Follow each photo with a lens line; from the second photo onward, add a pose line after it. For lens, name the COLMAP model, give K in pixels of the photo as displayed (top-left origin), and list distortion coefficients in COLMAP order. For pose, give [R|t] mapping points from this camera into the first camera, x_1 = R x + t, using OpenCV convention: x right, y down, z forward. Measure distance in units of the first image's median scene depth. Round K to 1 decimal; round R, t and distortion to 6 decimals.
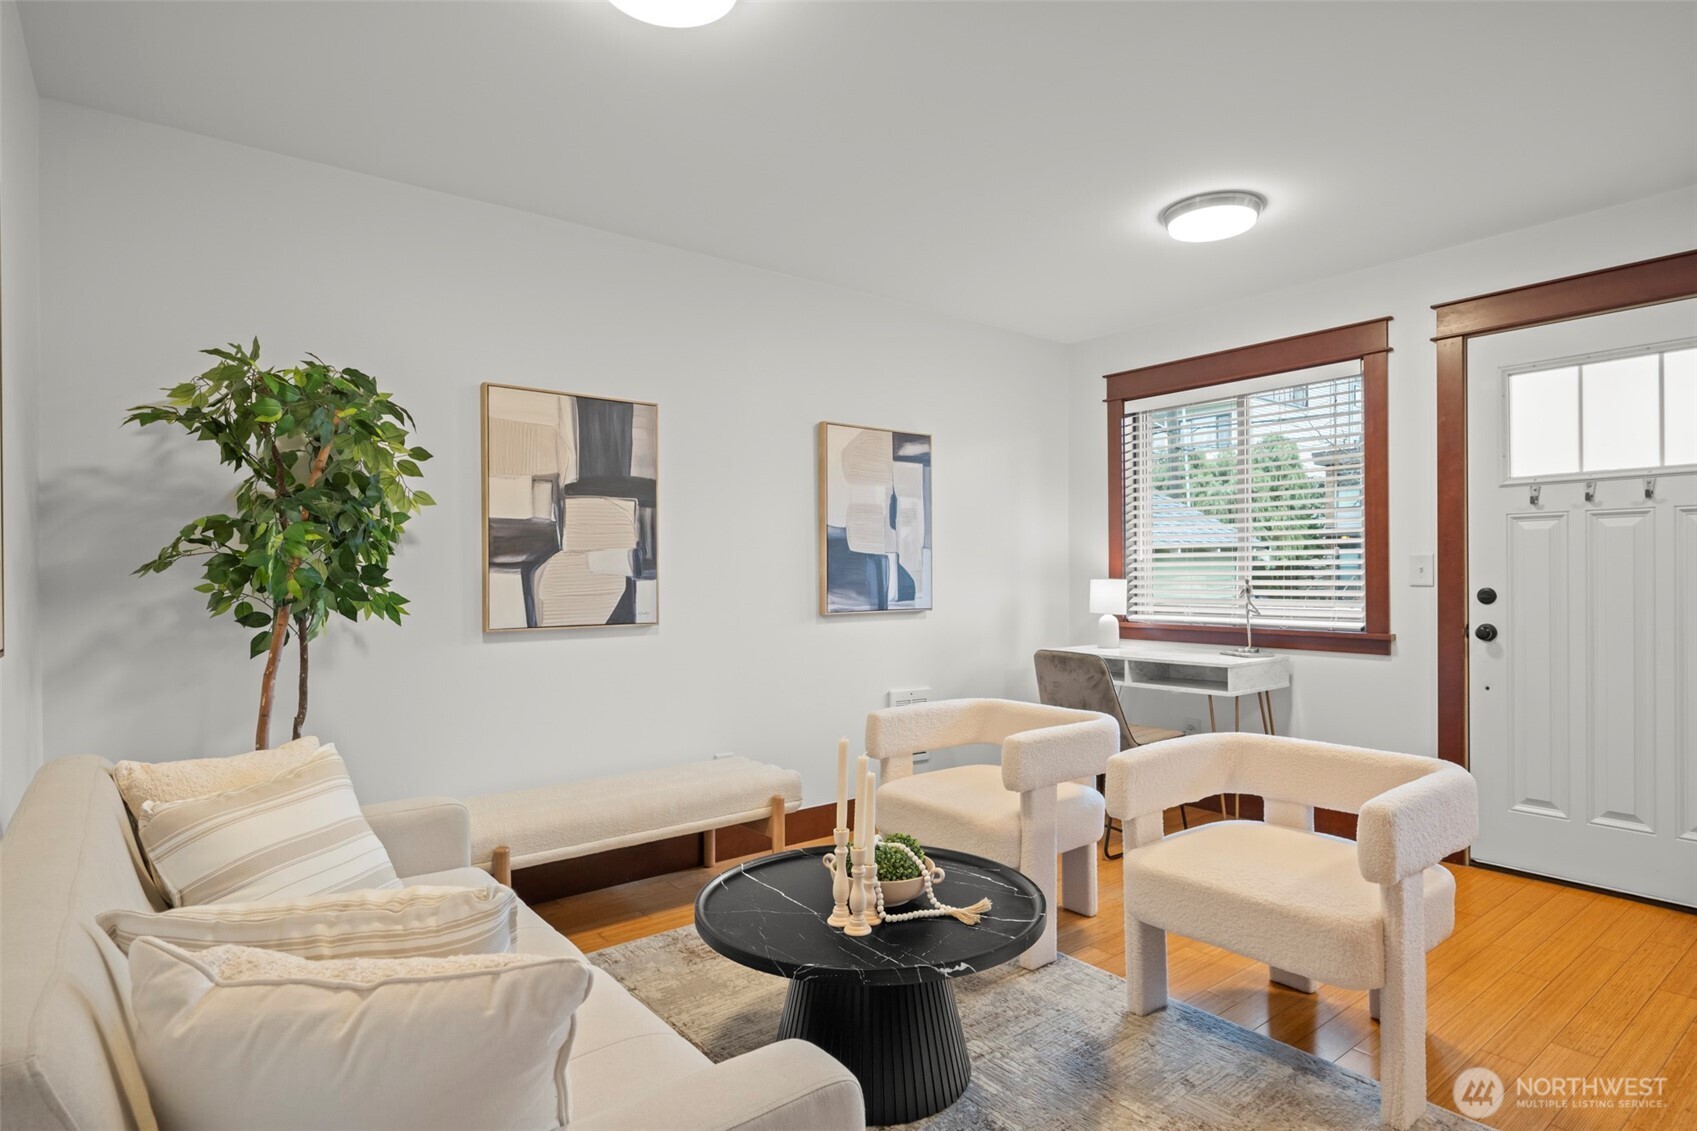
lens RADIAL K [[895.2, 0, 849.6], [0, 895.2, 573.9], [0, 0, 1]] dist [-0.000873, -0.000376]
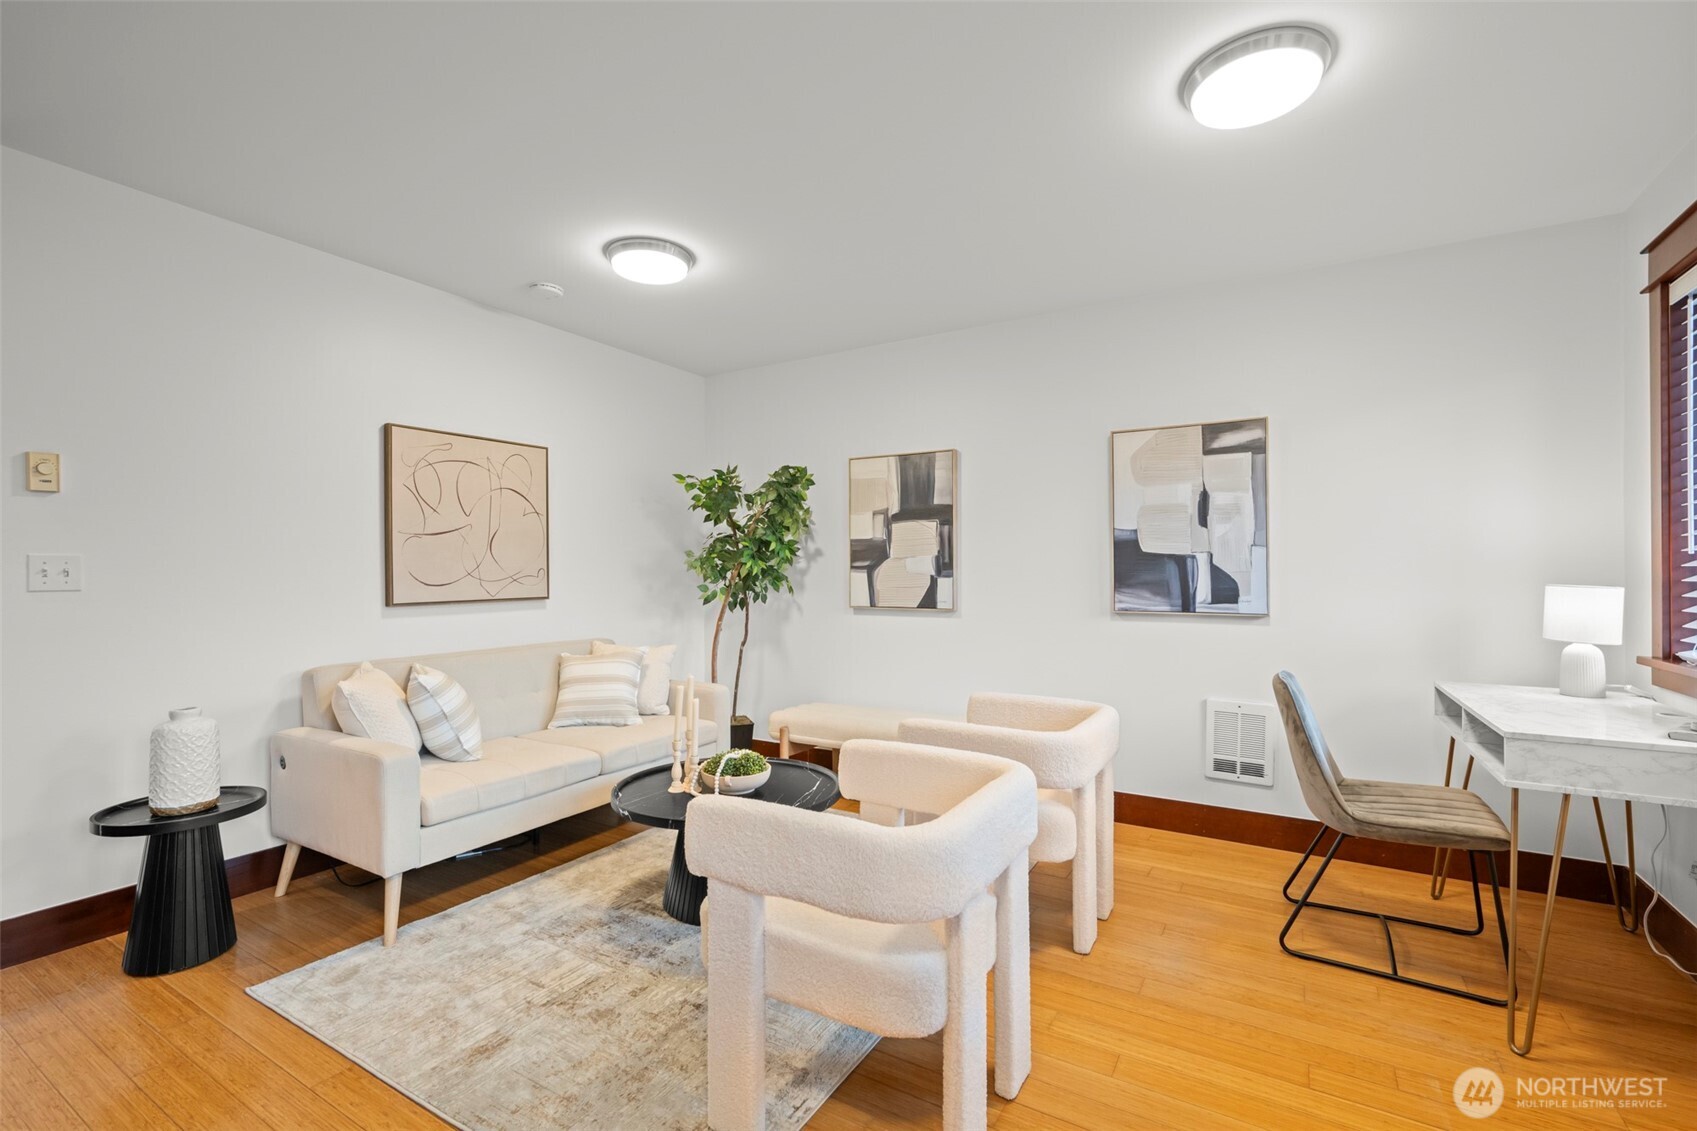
lens RADIAL K [[746.6, 0, 850.2], [0, 746.6, 571.2], [0, 0, 1]] dist [0.000148, 0.000197]
pose [[0.355316, 0.004062, -0.934737, 0.790320], [-0.001708, 0.999992, 0.003696, -0.007161], [0.934745, 0.000284, 0.355320, 0.446916]]
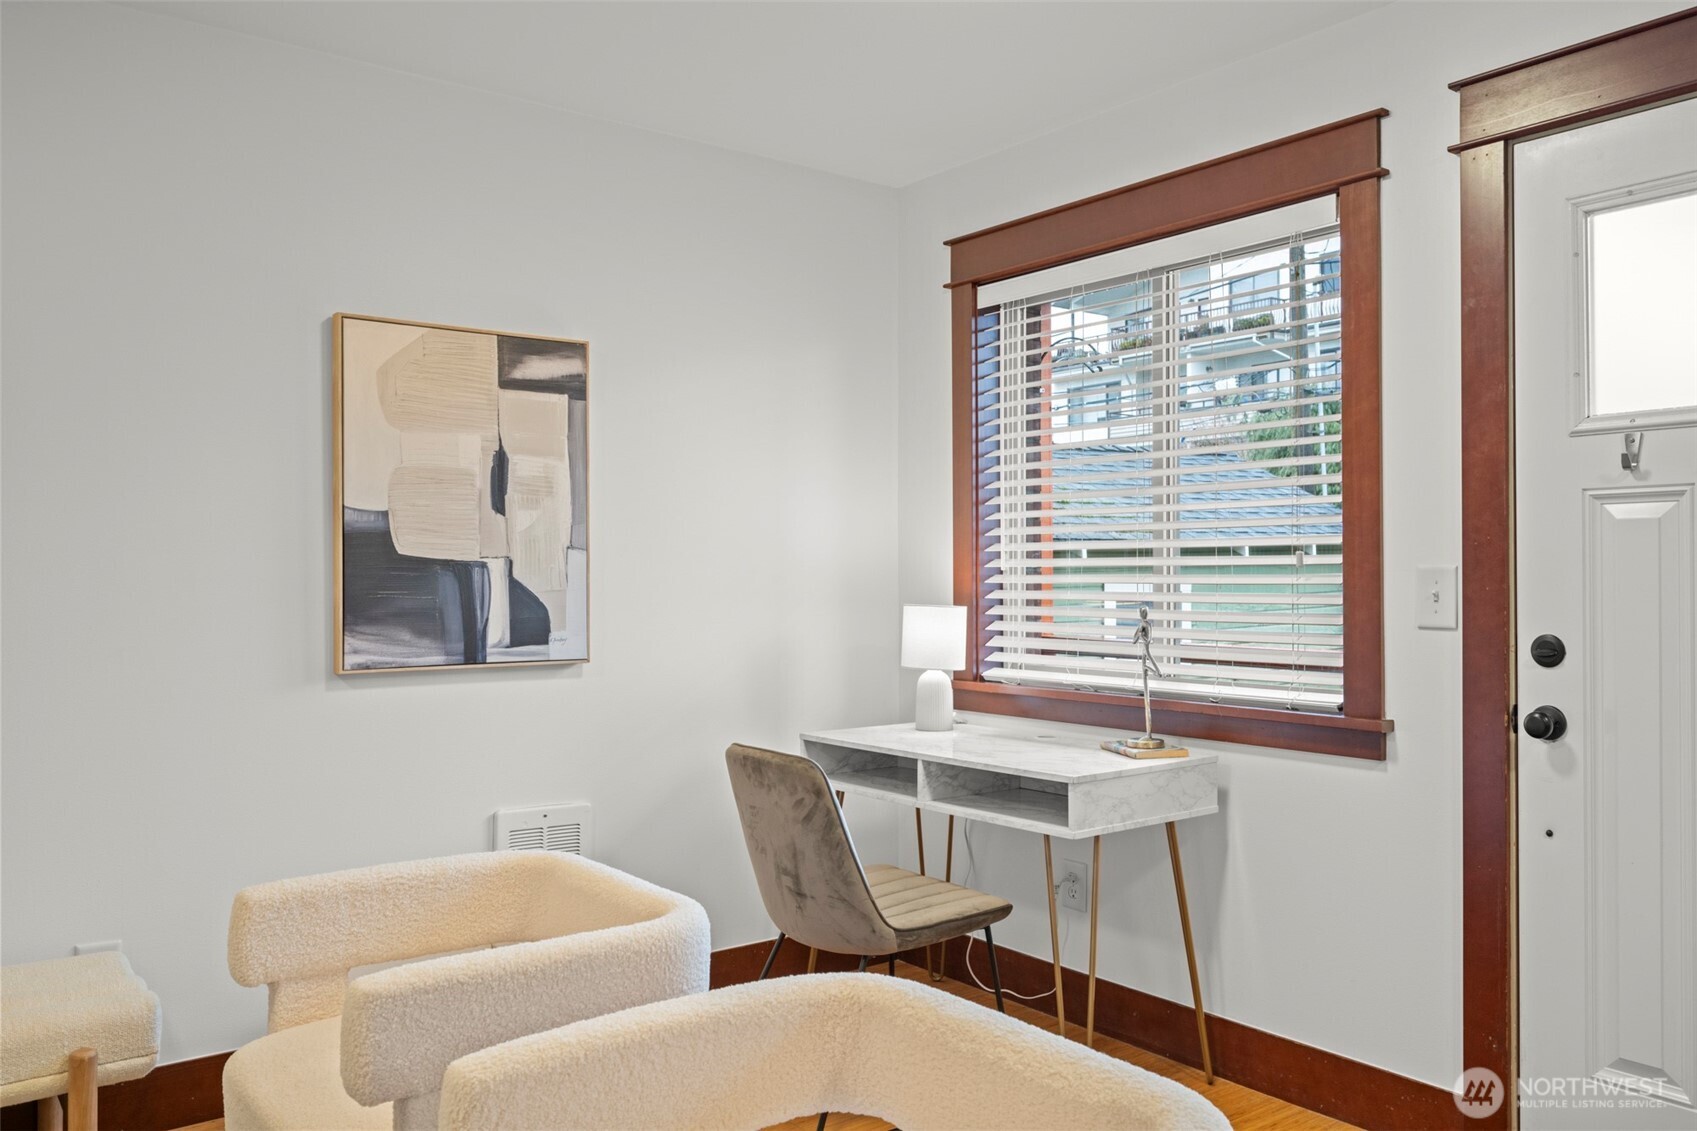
lens RADIAL K [[1296.0, 0, 848.5], [0, 1296.0, 565.5], [0, 0, 1]] dist [-0.002271, 0.002678]
pose [[0.999905, 0.003632, -0.013324, 0.327420], [-0.003728, 0.999967, -0.007158, -0.016839], [0.013298, 0.007207, 0.999886, 0.262902]]
